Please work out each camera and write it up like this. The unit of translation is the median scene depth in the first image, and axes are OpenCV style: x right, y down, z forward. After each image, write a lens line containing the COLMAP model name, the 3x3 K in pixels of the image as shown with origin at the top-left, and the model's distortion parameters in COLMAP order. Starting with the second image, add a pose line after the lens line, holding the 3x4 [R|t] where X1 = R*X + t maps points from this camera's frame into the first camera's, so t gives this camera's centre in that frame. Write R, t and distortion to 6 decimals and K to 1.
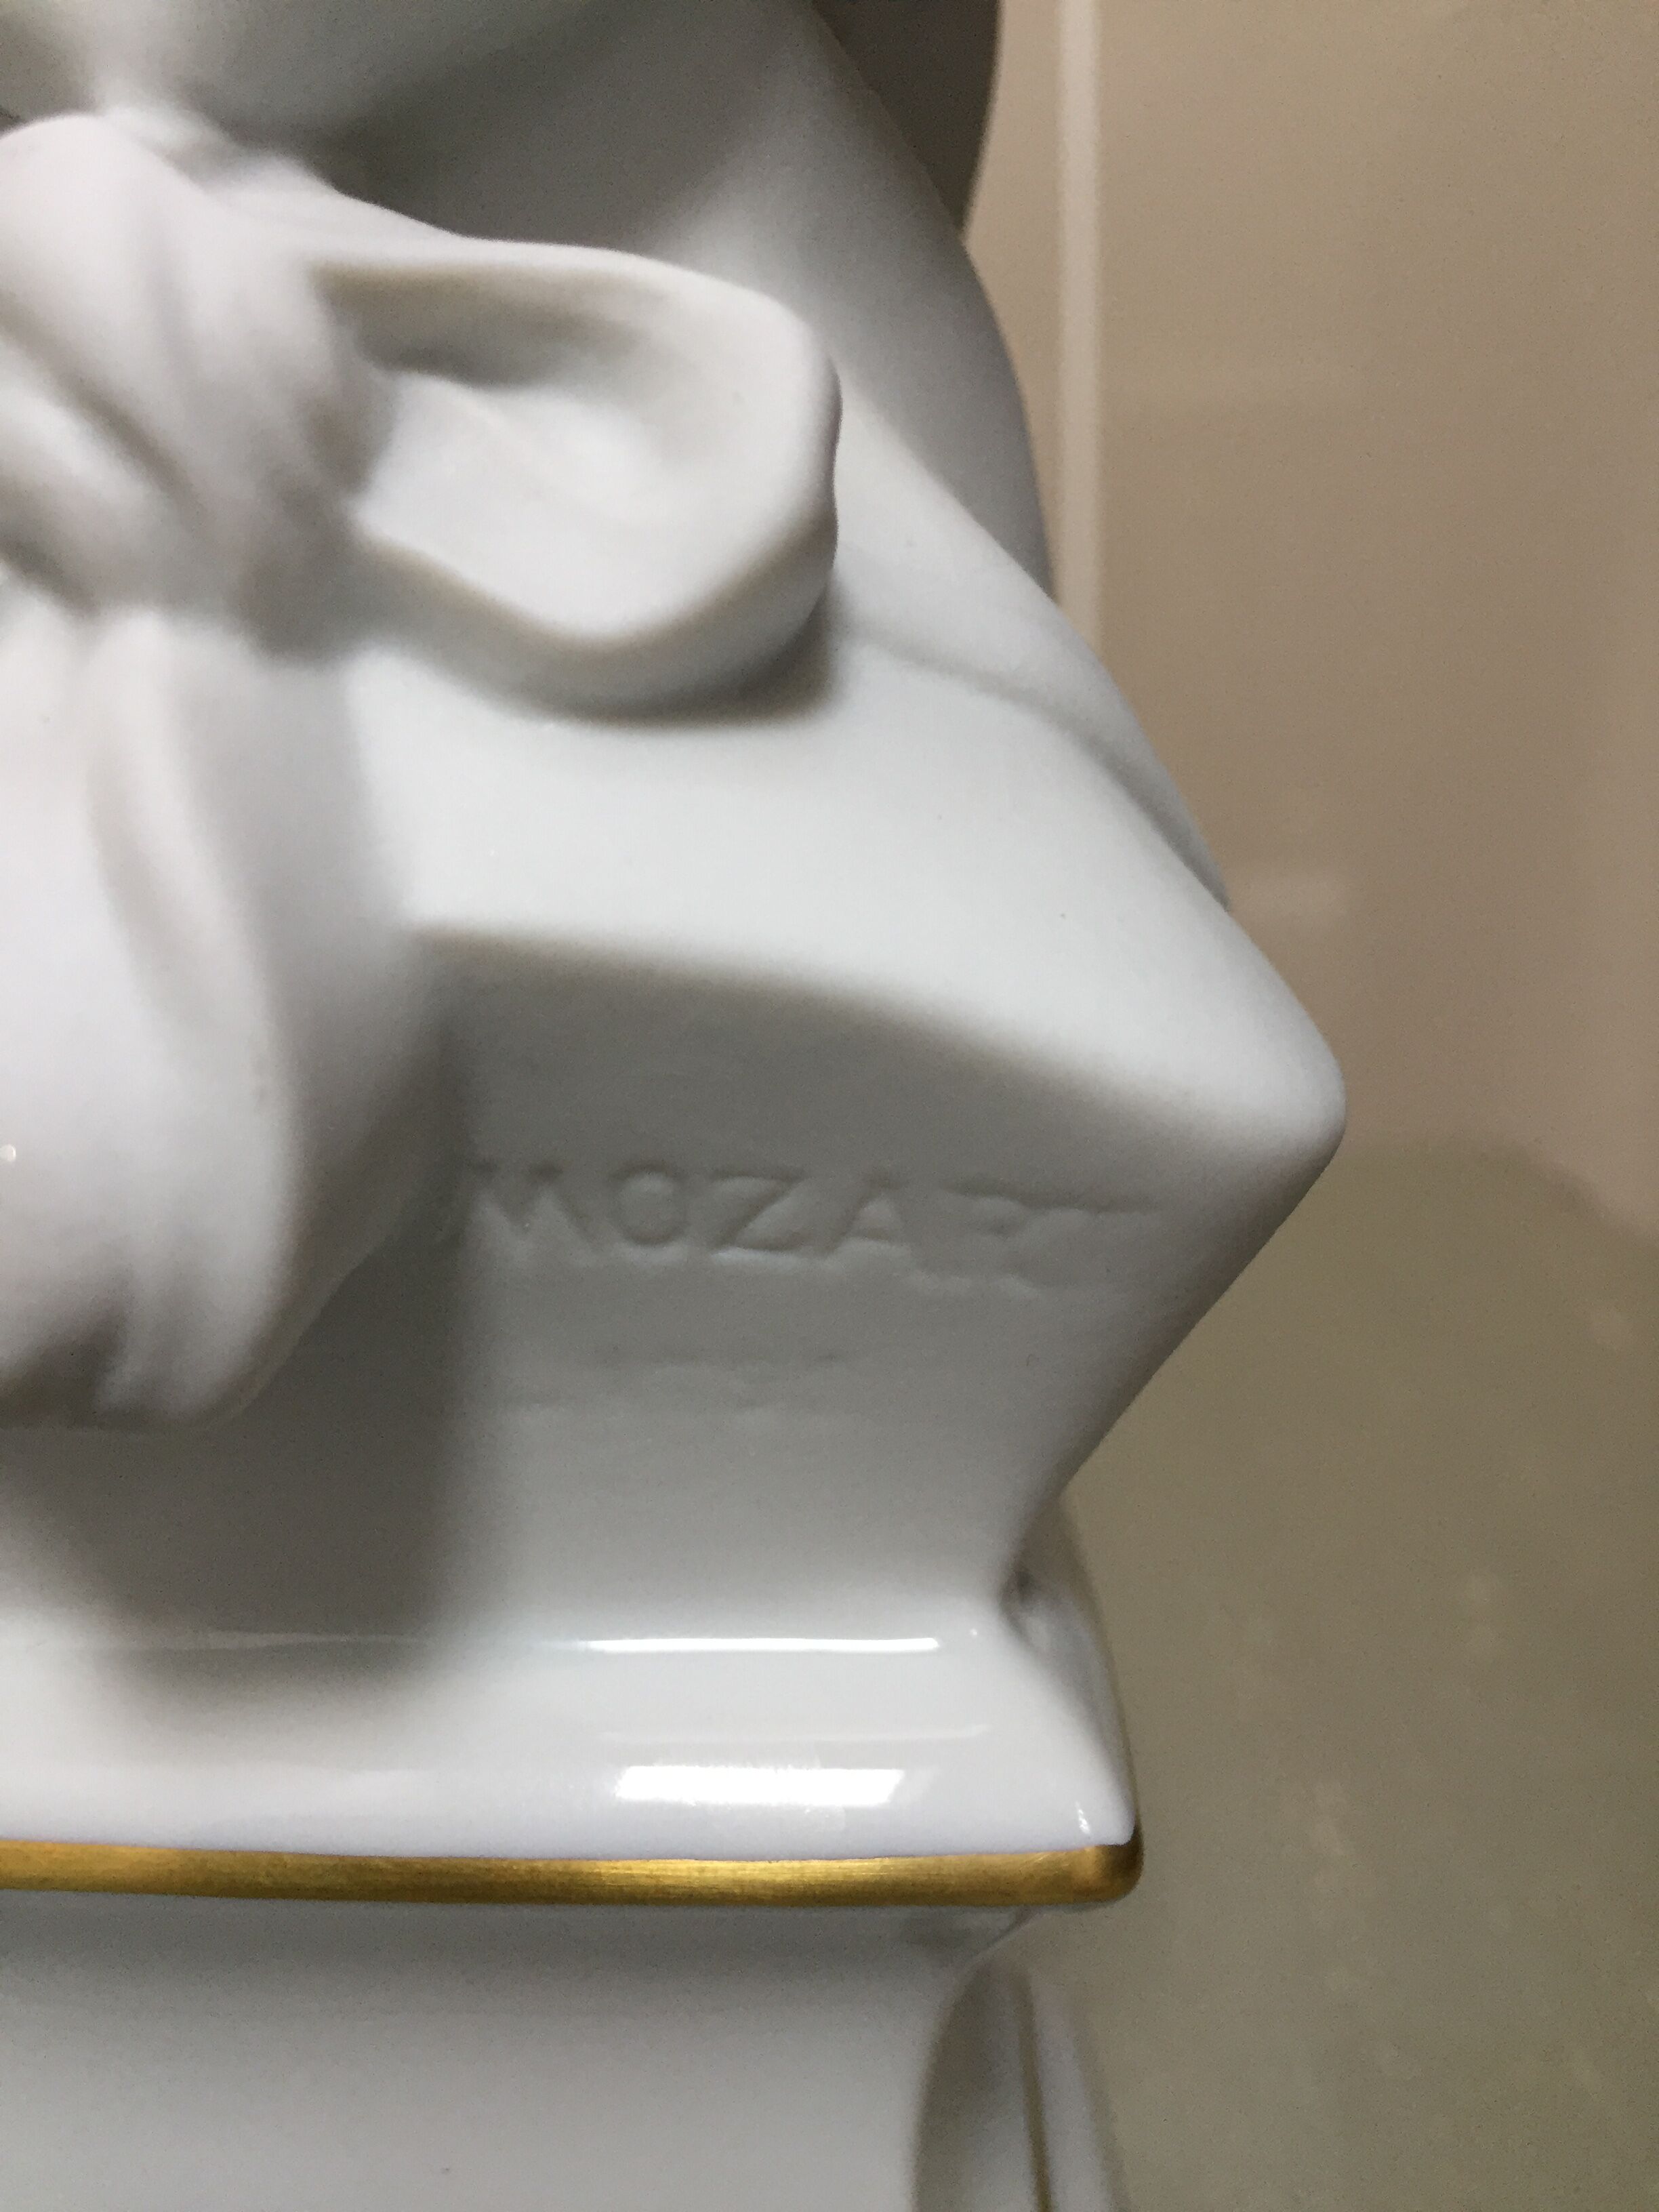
lens RADIAL K [[2018.1, 0, 829.5], [0, 2018.1, 1106.0], [0, 0, 1]] dist [-0.005586, -0.003637]
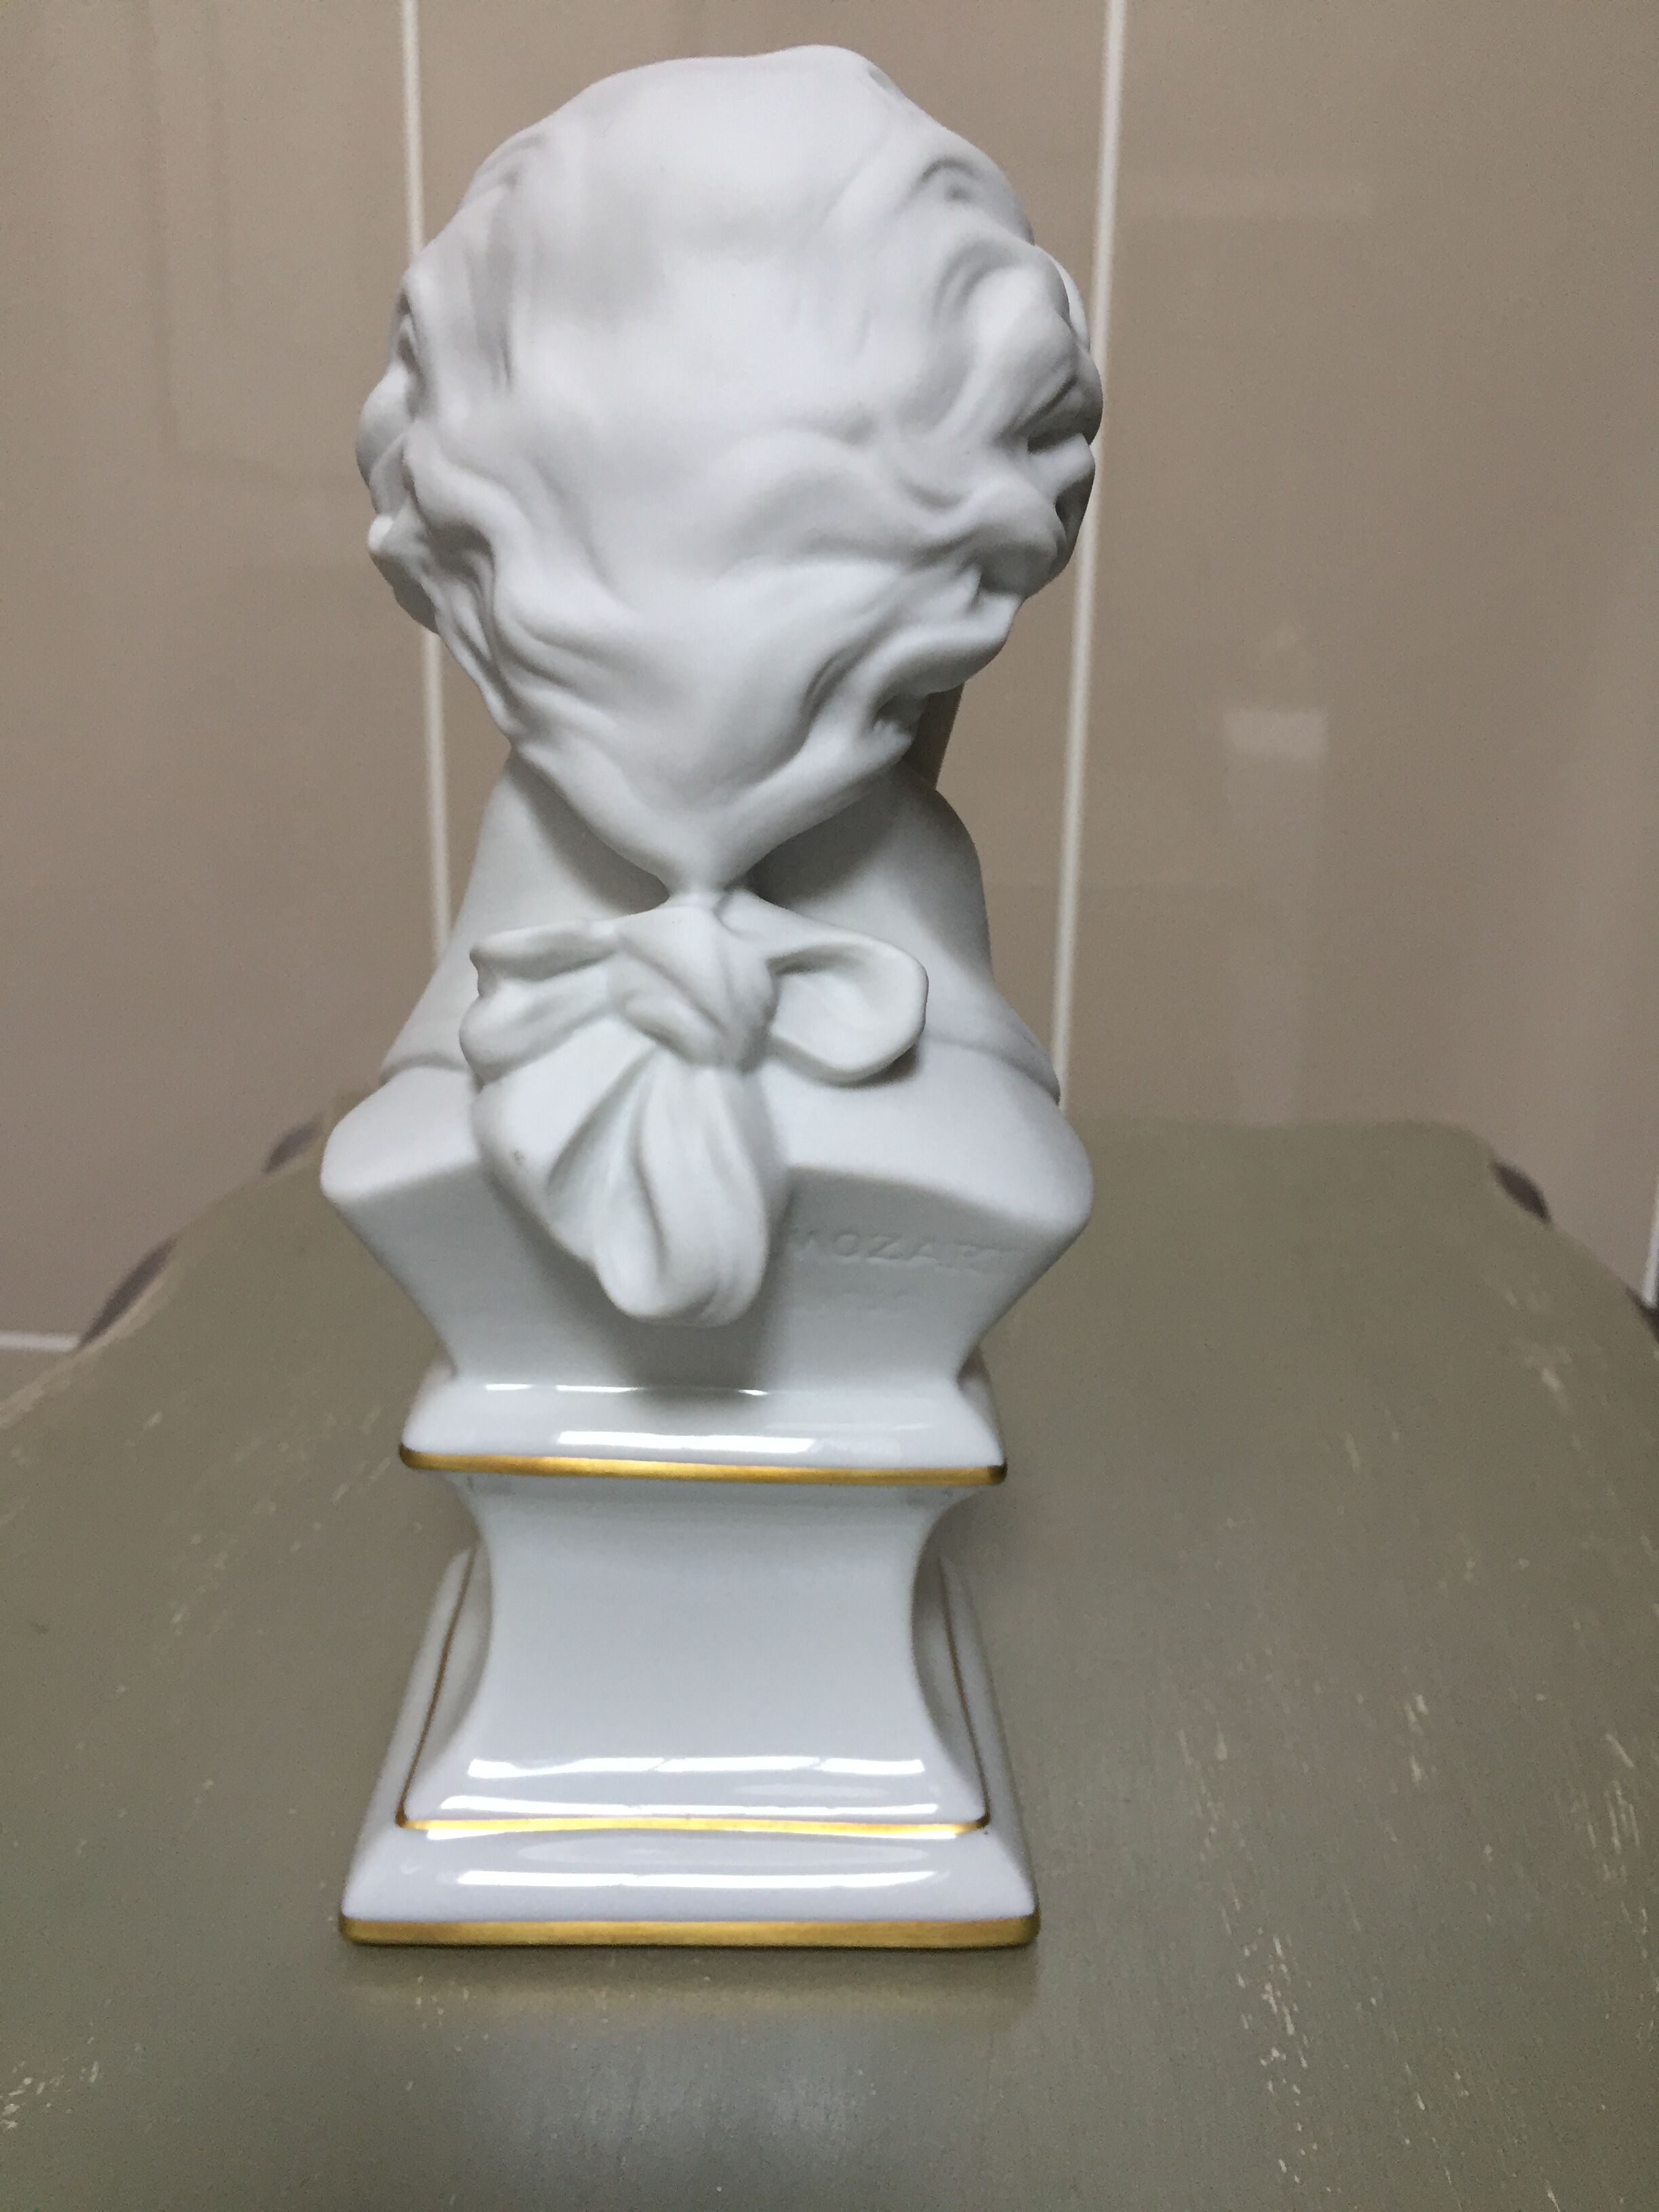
lens RADIAL K [[2018.1, 0, 829.5], [0, 2018.1, 1106.0], [0, 0, 1]] dist [-0.005586, -0.003637]
pose [[0.996904, 0.020705, 0.075848, -0.343059], [-0.029768, 0.992281, 0.120381, -0.499667], [-0.072770, -0.122266, 0.989826, -1.852290]]
